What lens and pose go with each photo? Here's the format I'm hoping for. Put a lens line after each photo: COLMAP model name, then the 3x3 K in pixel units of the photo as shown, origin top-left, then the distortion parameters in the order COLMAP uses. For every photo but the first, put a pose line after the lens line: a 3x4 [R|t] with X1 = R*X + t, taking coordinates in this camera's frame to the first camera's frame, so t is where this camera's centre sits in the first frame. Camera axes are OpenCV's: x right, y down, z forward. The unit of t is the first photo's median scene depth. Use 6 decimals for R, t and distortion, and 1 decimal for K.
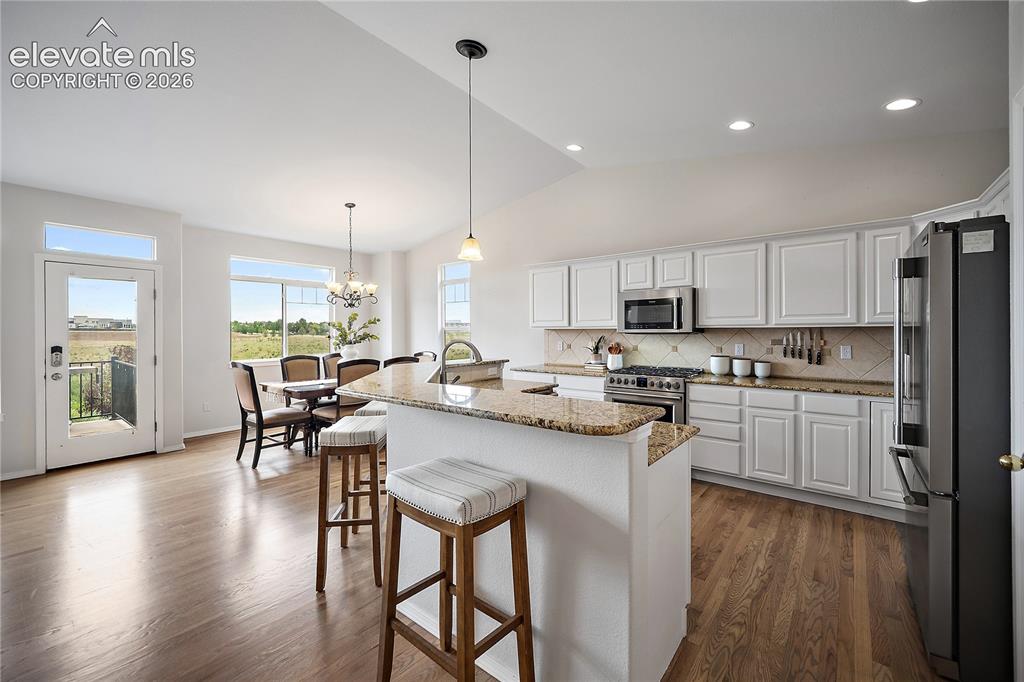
lens RADIAL K [[409.8, 0, 520.8], [0, 409.8, 334.7], [0, 0, 1]] dist [-0.007231, 0.002012]
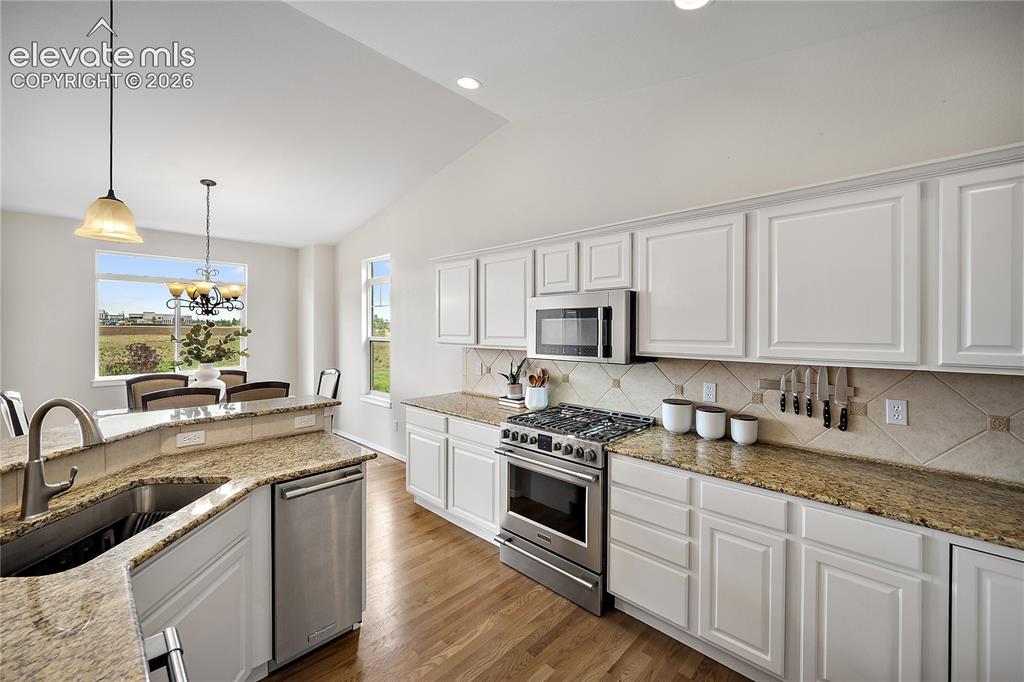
lens RADIAL K [[409.8, 0, 515.8], [0, 409.8, 332.7], [0, 0, 1]] dist [-0.007231, 0.002012]
pose [[0.996222, 0.009254, -0.086354, 0.304378], [-0.009307, 0.999957, -0.000209, -0.050716], [0.086349, 0.001012, 0.996264, 0.374575]]
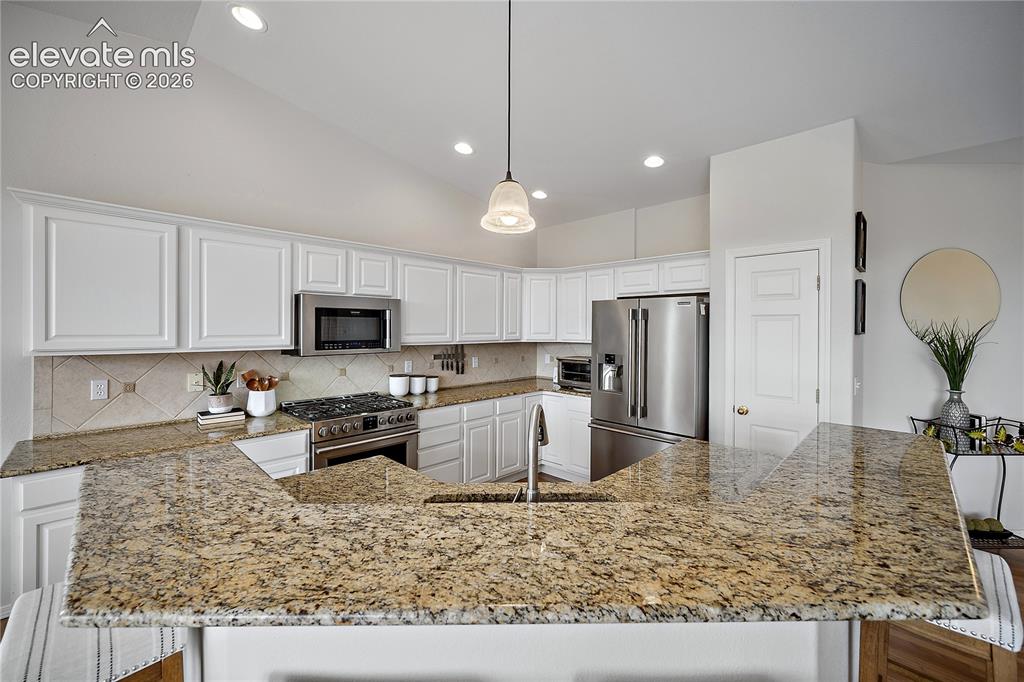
lens RADIAL K [[409.8, 0, 510.7], [0, 409.8, 334.1], [0, 0, 1]] dist [-0.007231, 0.002012]
pose [[0.112294, -0.008035, 0.993643, -0.406357], [0.005084, 0.999959, 0.007512, -0.047531], [-0.993662, 0.004208, 0.112330, 0.664892]]
